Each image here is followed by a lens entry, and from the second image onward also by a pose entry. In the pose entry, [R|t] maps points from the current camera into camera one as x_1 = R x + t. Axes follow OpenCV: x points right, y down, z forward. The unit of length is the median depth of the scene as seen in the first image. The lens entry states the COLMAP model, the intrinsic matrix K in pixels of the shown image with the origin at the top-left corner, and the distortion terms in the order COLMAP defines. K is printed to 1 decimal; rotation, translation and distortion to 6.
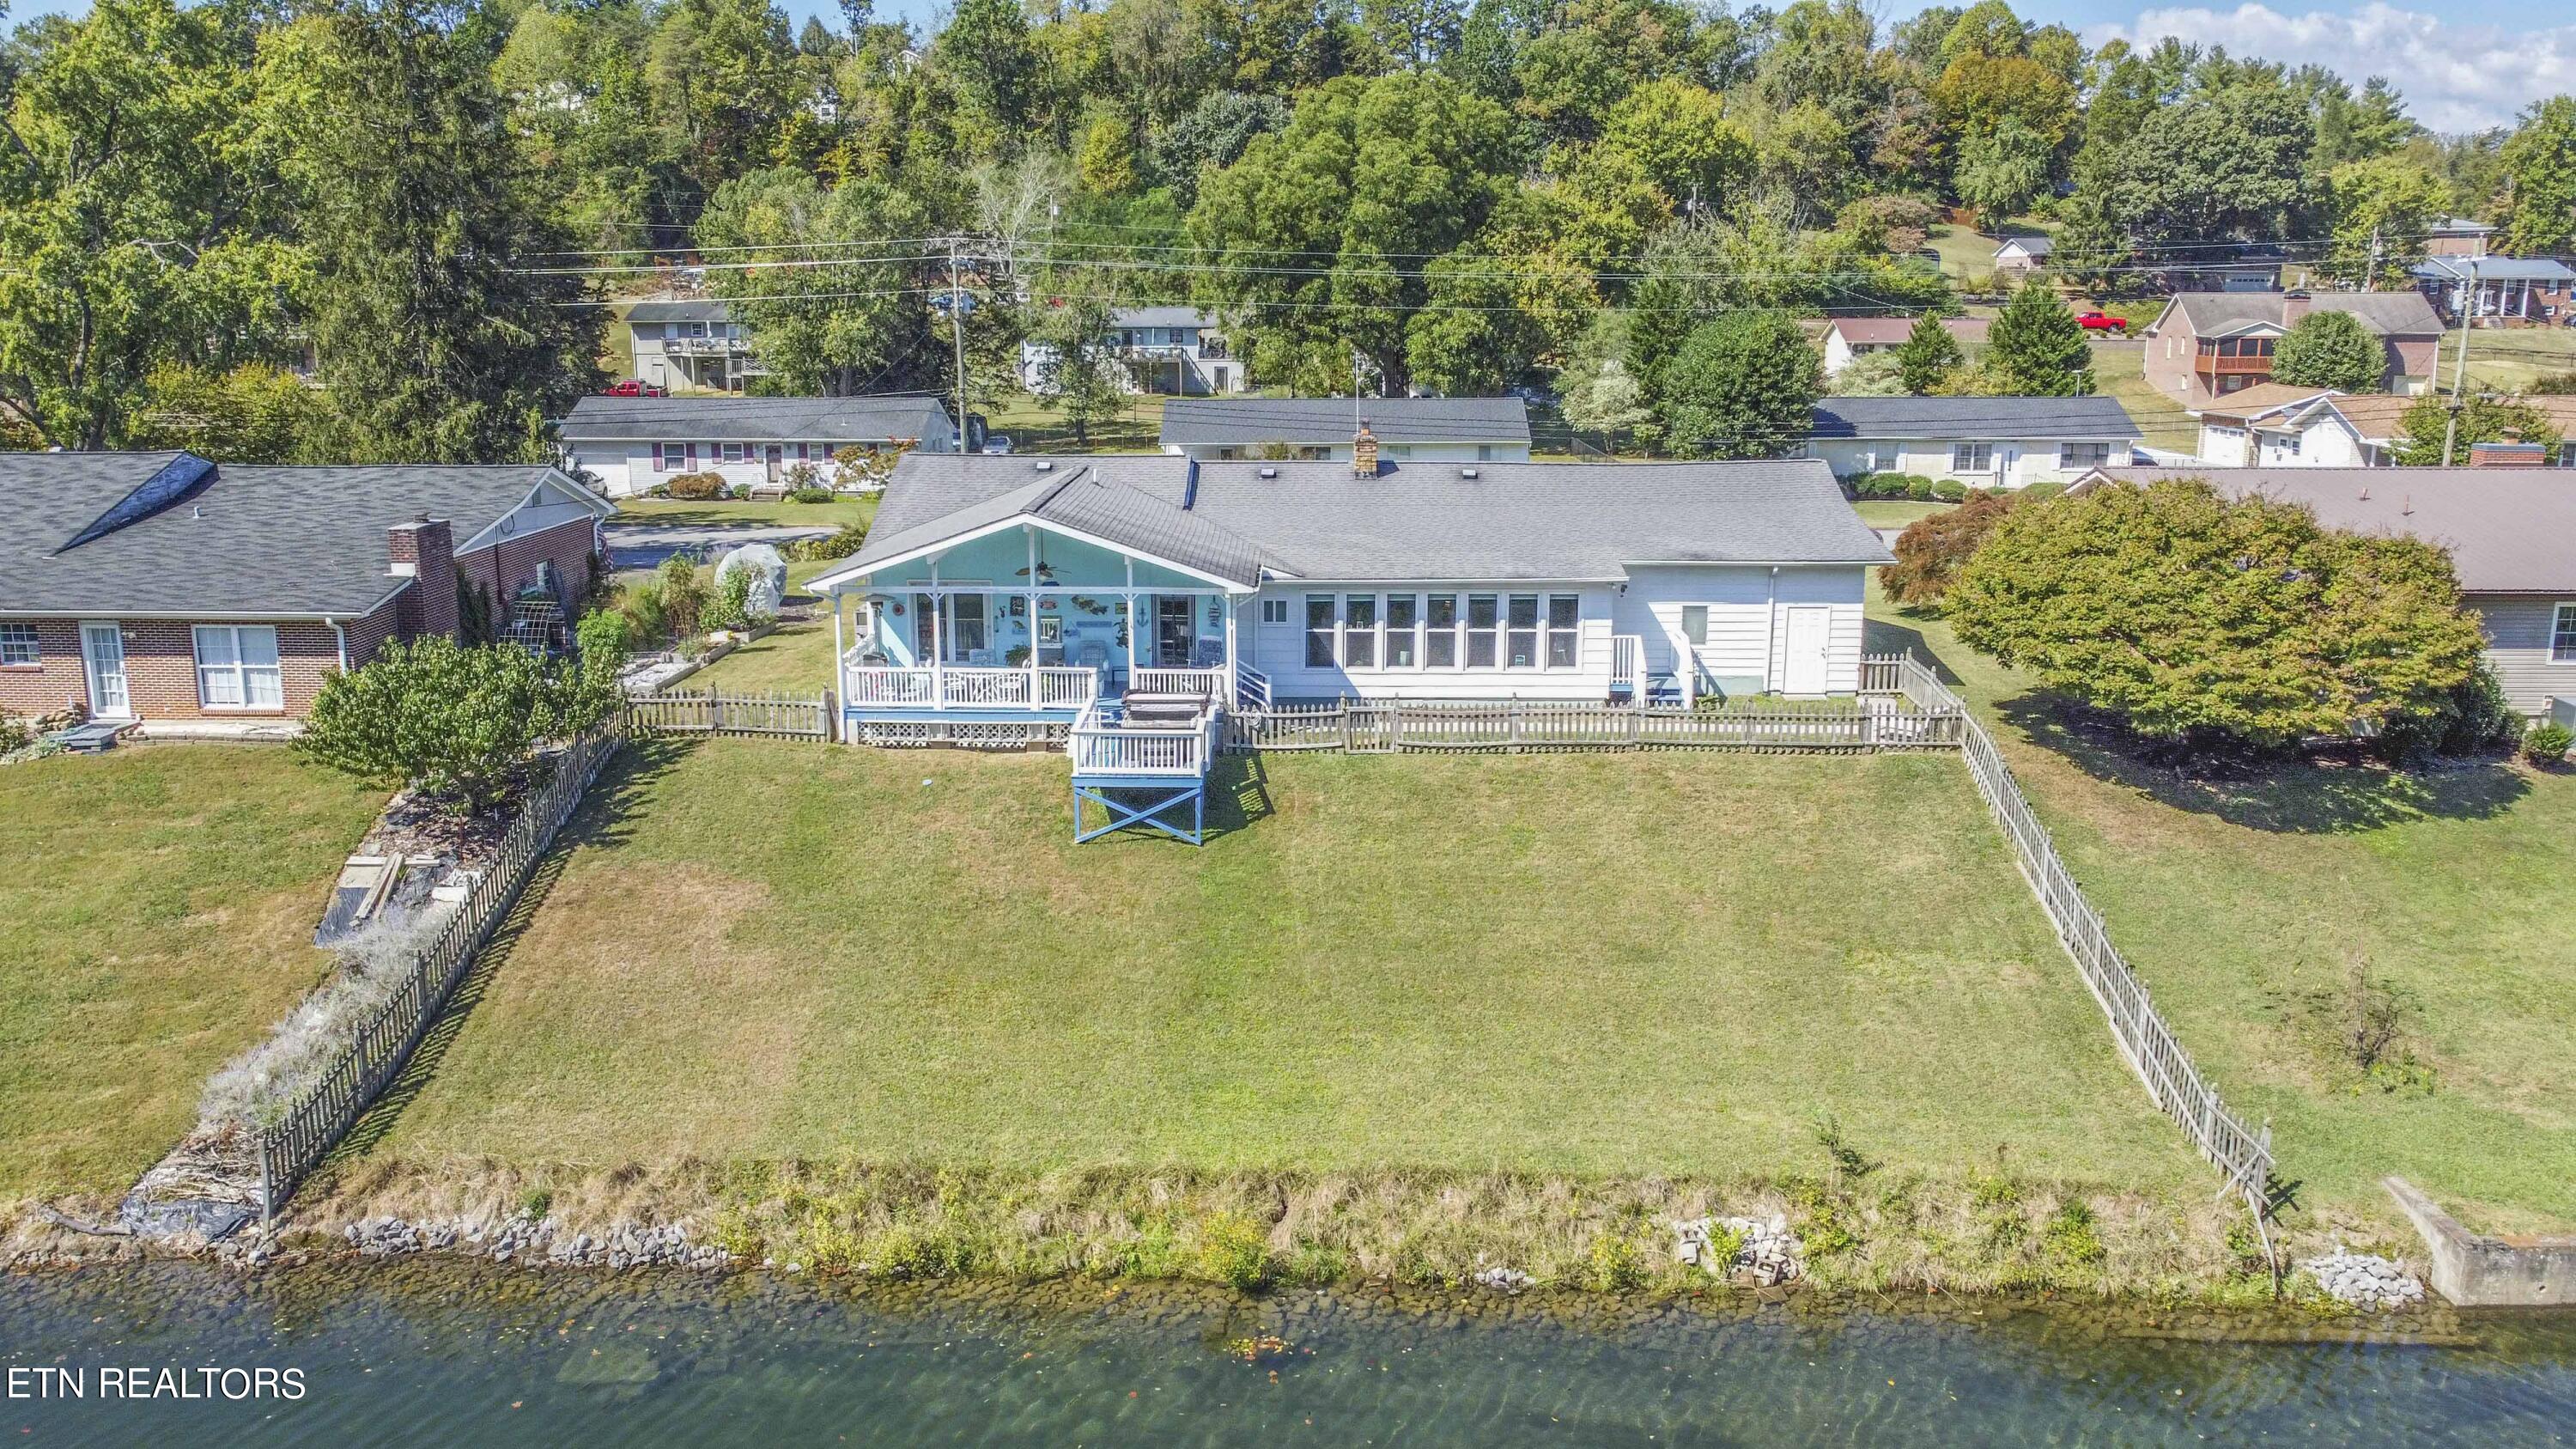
lens RADIAL K [[1943.7, 0, 1281.6], [0, 1943.7, 686.8], [0, 0, 1]] dist [-0.004142, 0.003431]
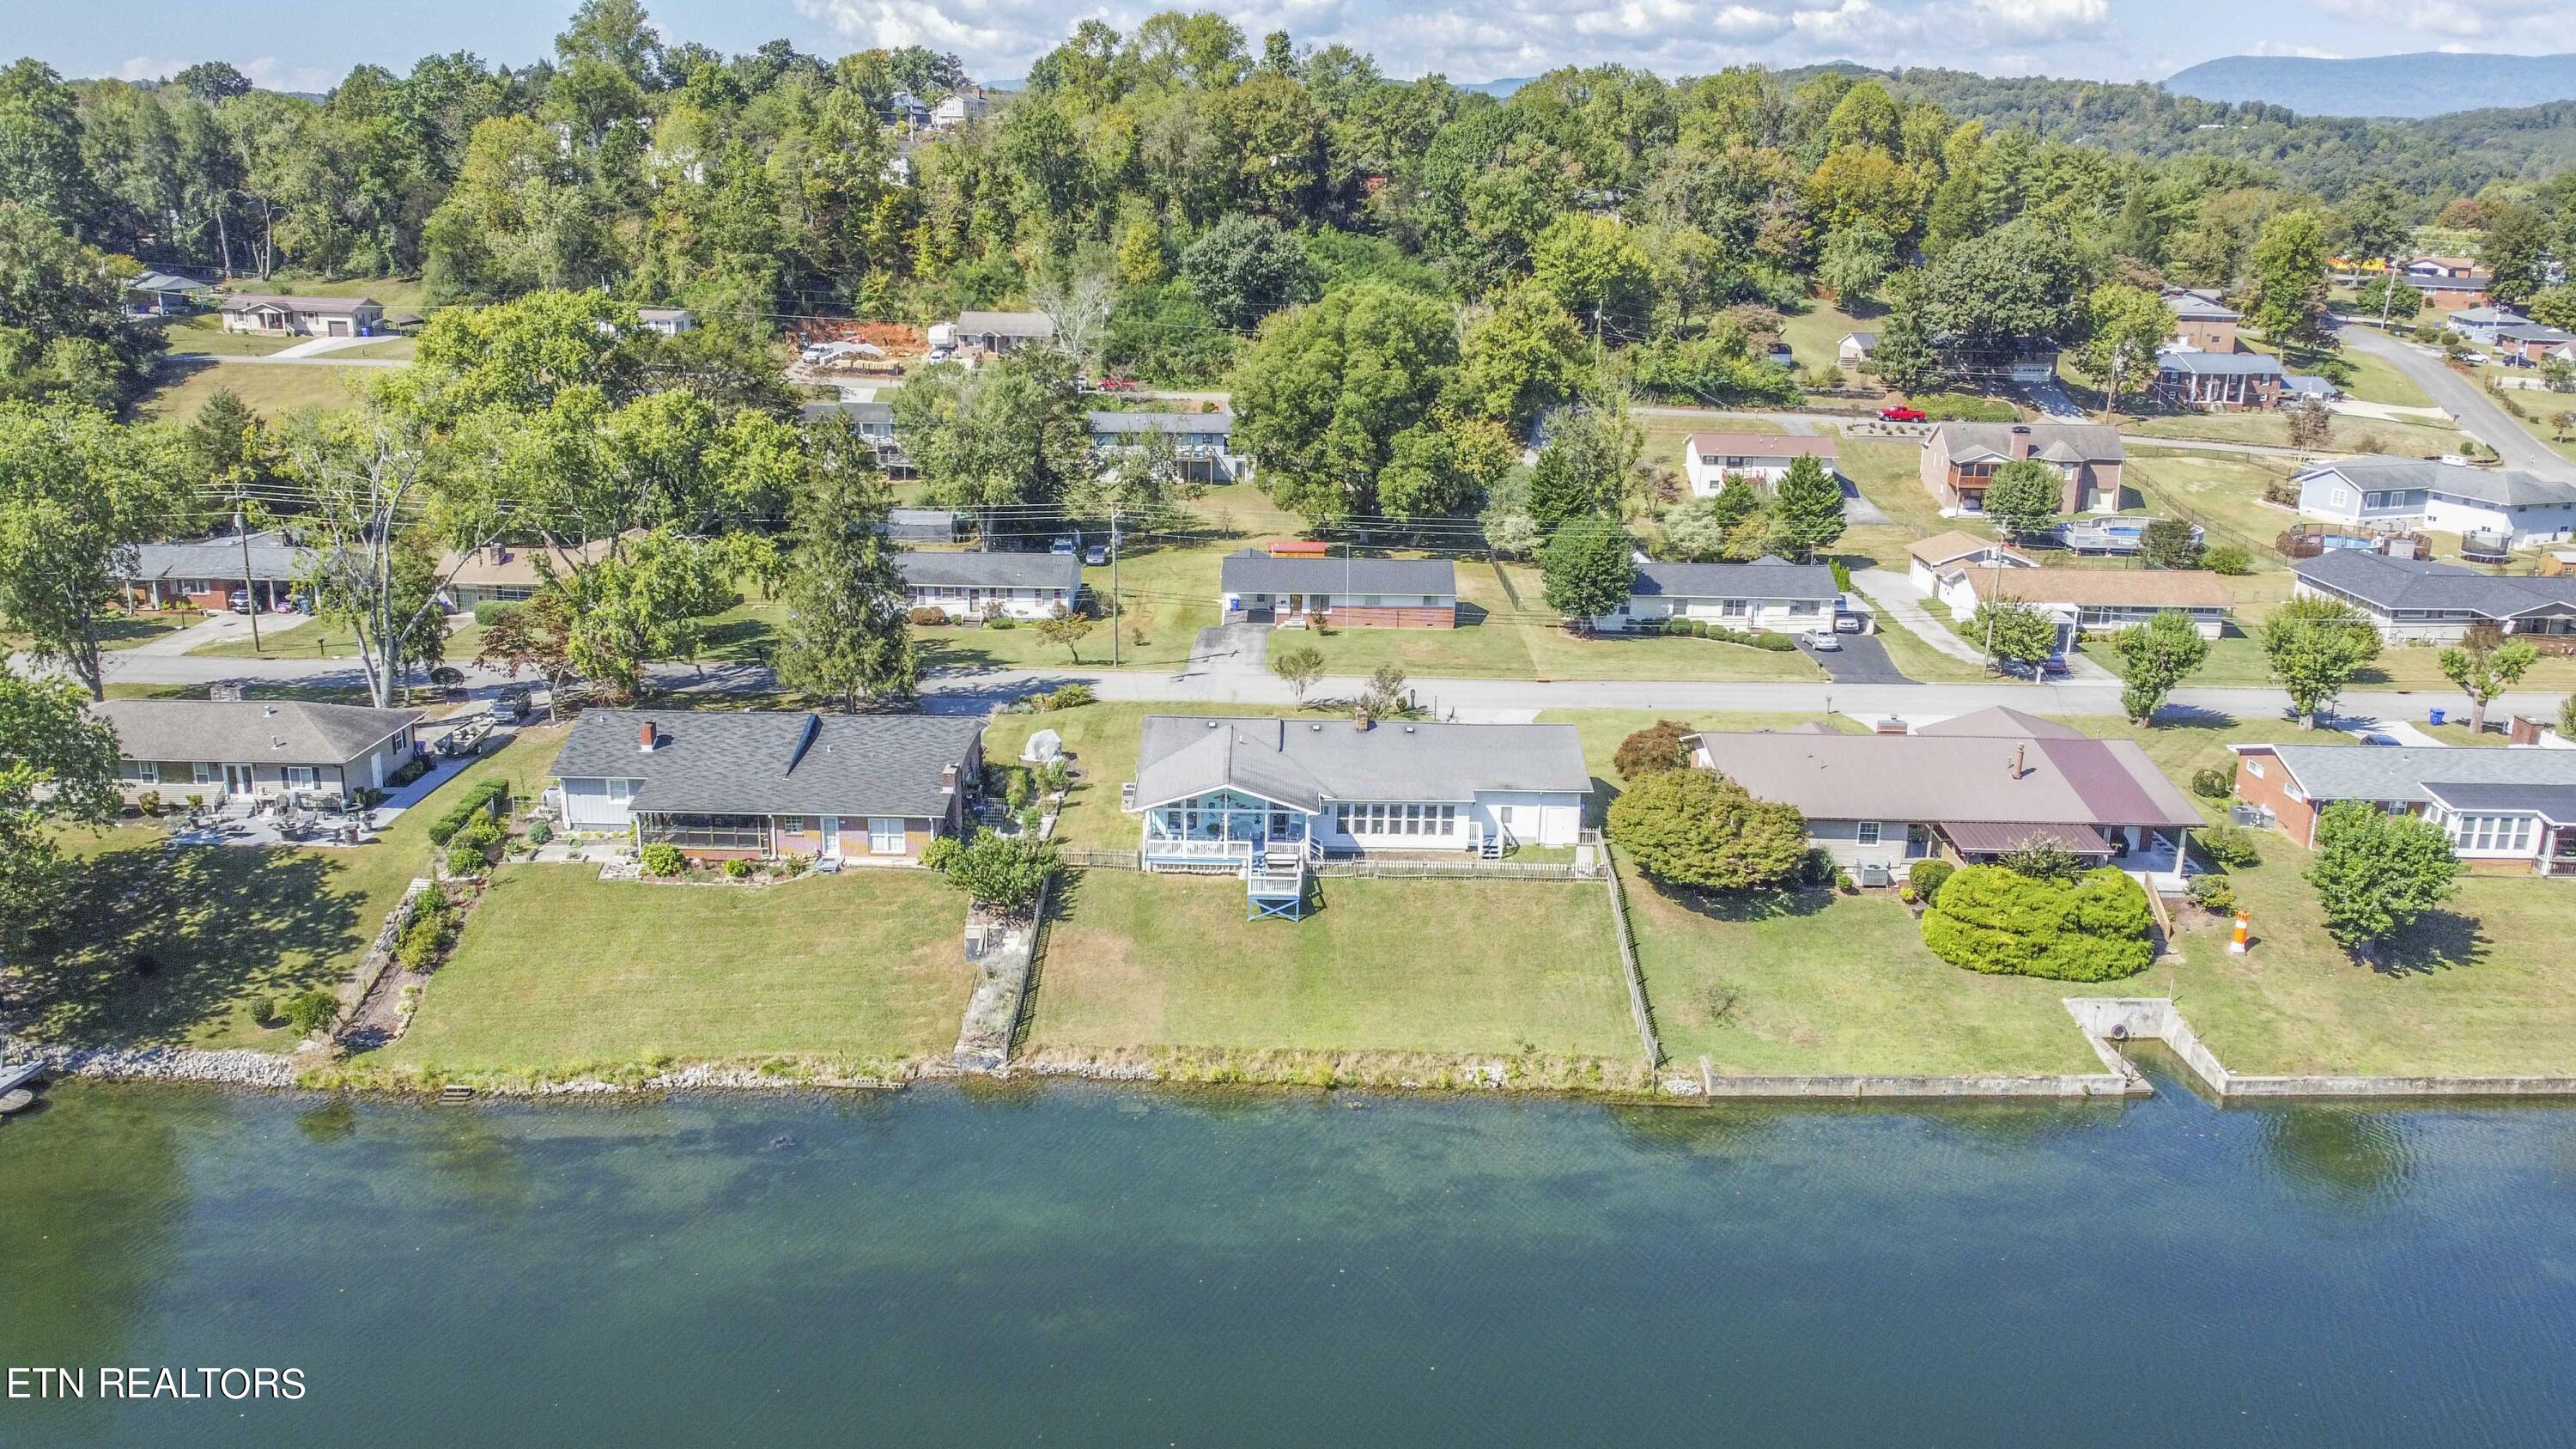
lens RADIAL K [[1943.7, 0, 1281.6], [0, 1943.7, 686.8], [0, 0, 1]] dist [-0.004142, 0.003431]
pose [[0.999684, 0.012965, 0.021516, -0.046708], [-0.014252, 0.998048, 0.060796, -0.144578], [-0.020686, -0.061084, 0.997918, -0.575495]]
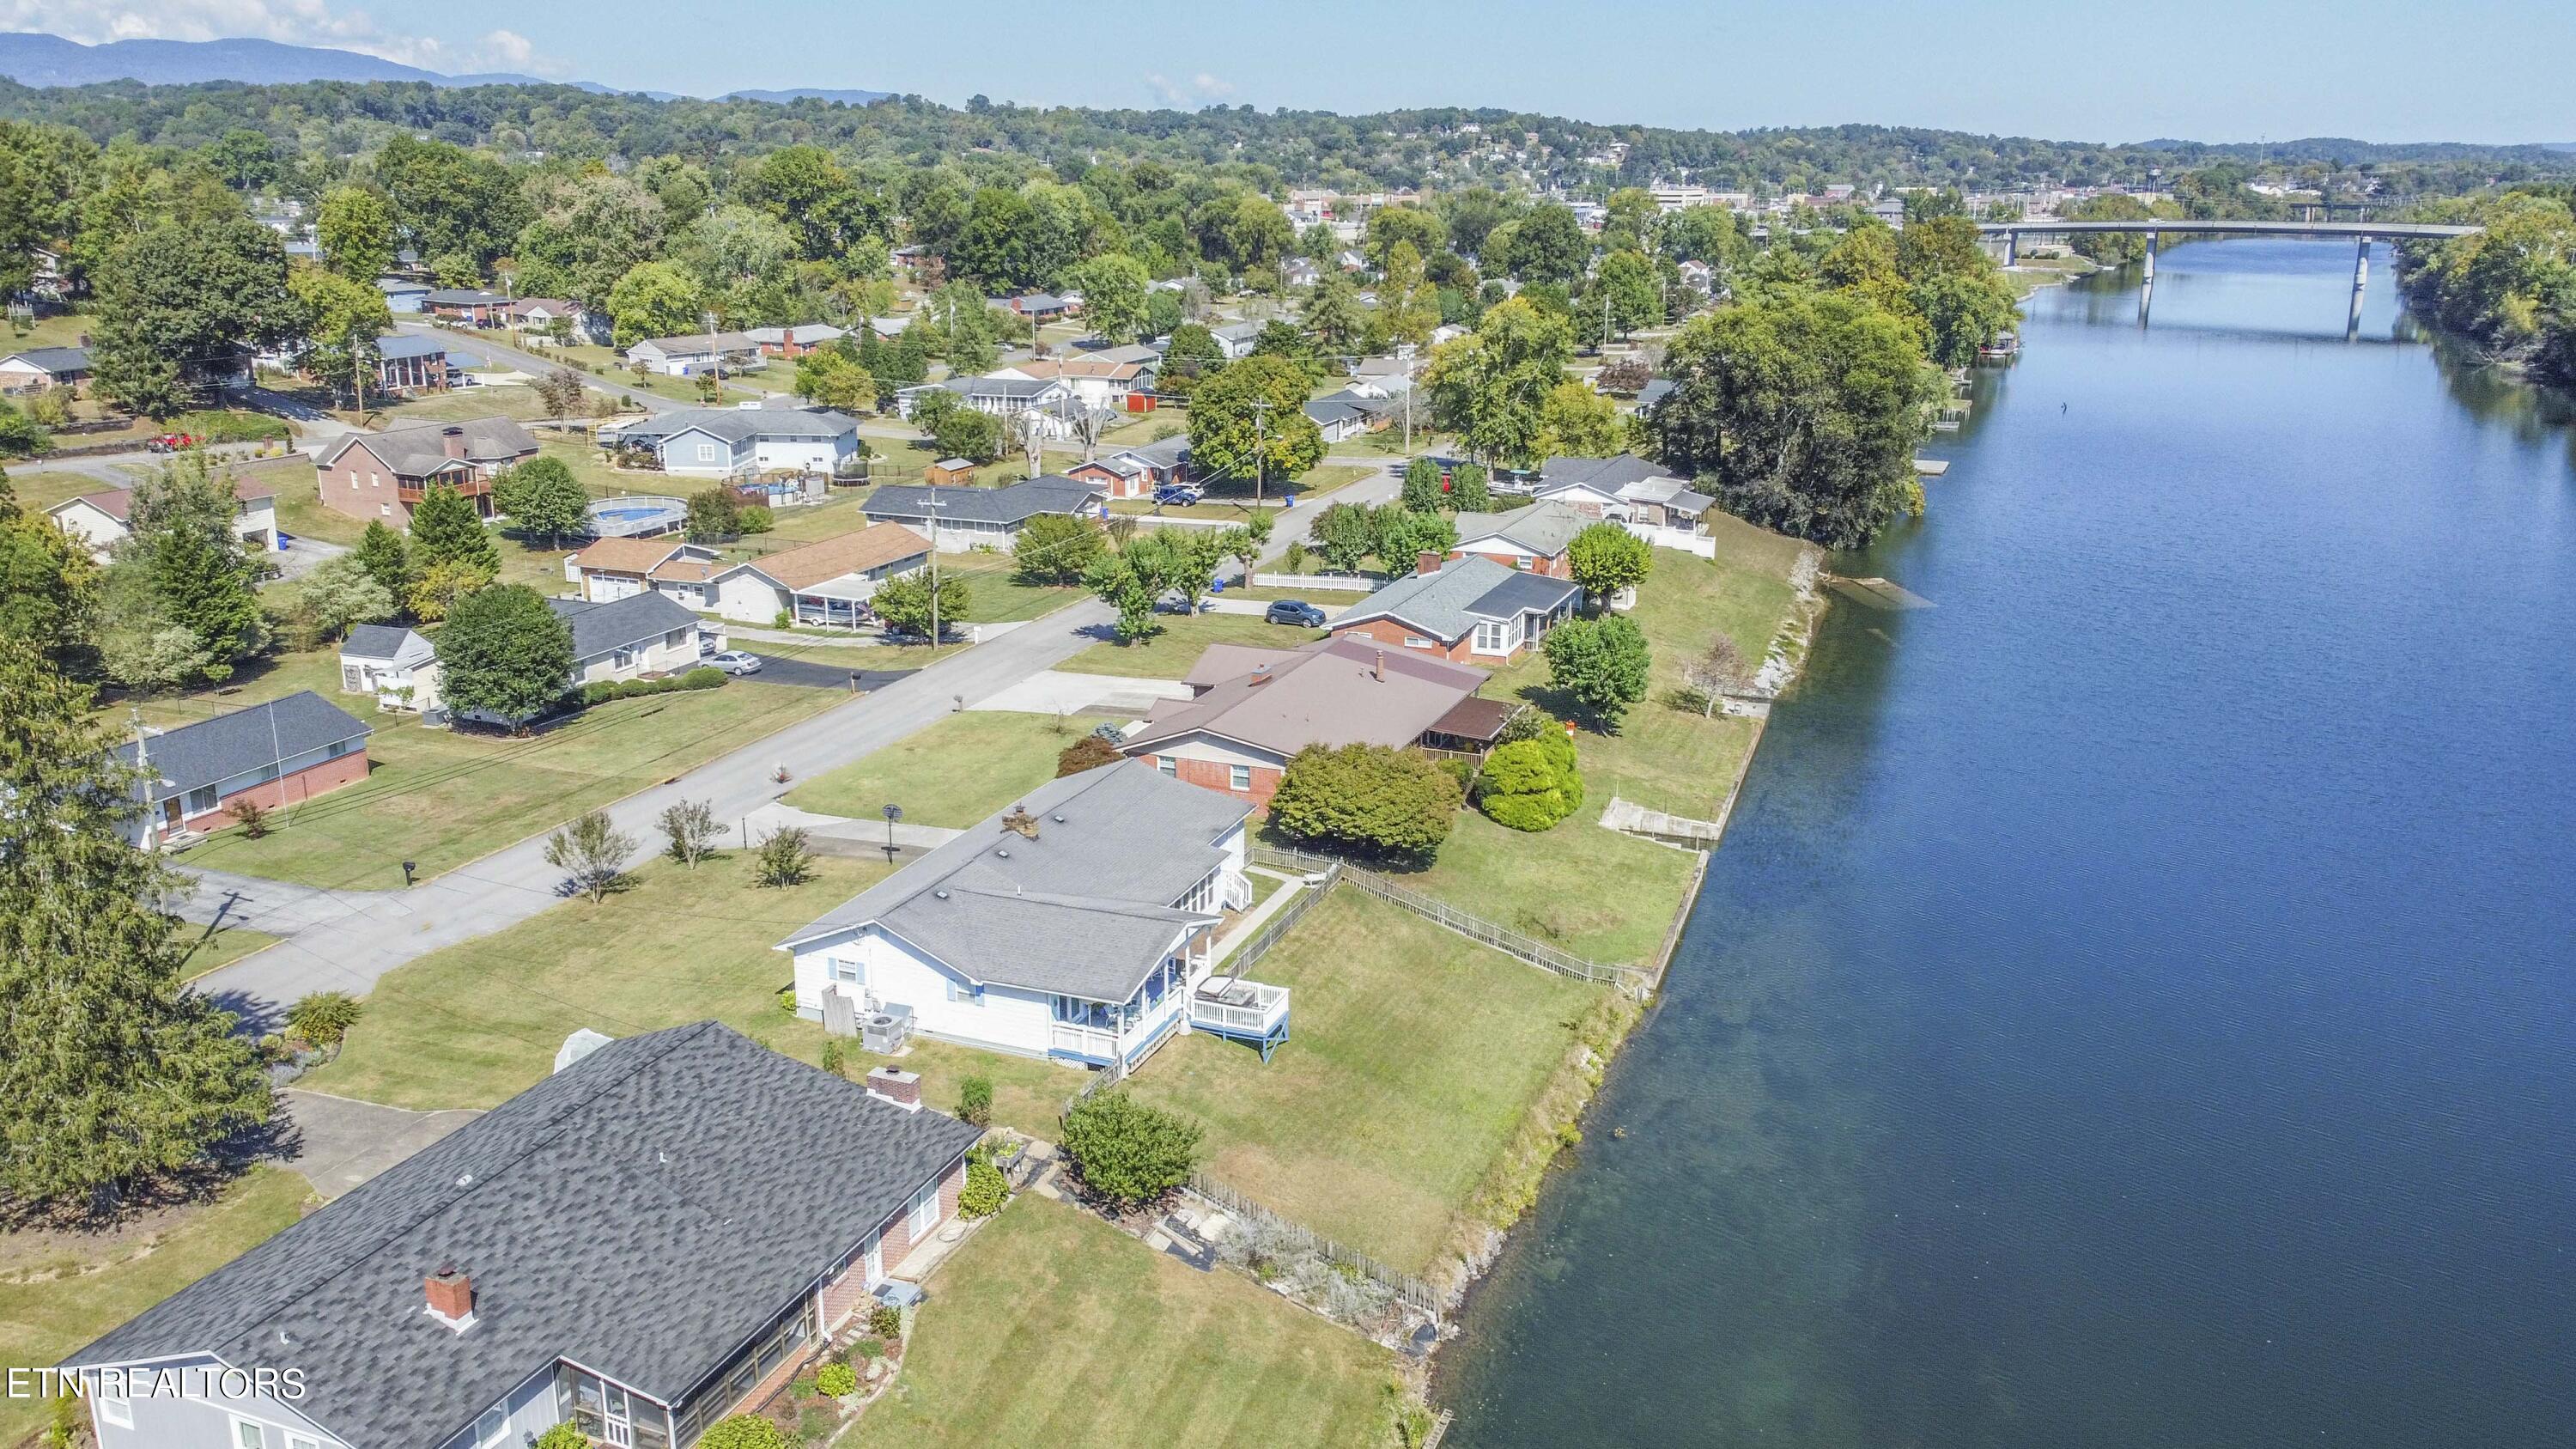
lens RADIAL K [[1943.7, 0, 1281.6], [0, 1943.7, 686.8], [0, 0, 1]] dist [-0.004142, 0.003431]
pose [[0.345340, -0.235773, 0.908379, -0.721757], [0.181421, 0.966441, 0.181872, -0.260874], [-0.920775, 0.101992, 0.376525, 0.064862]]
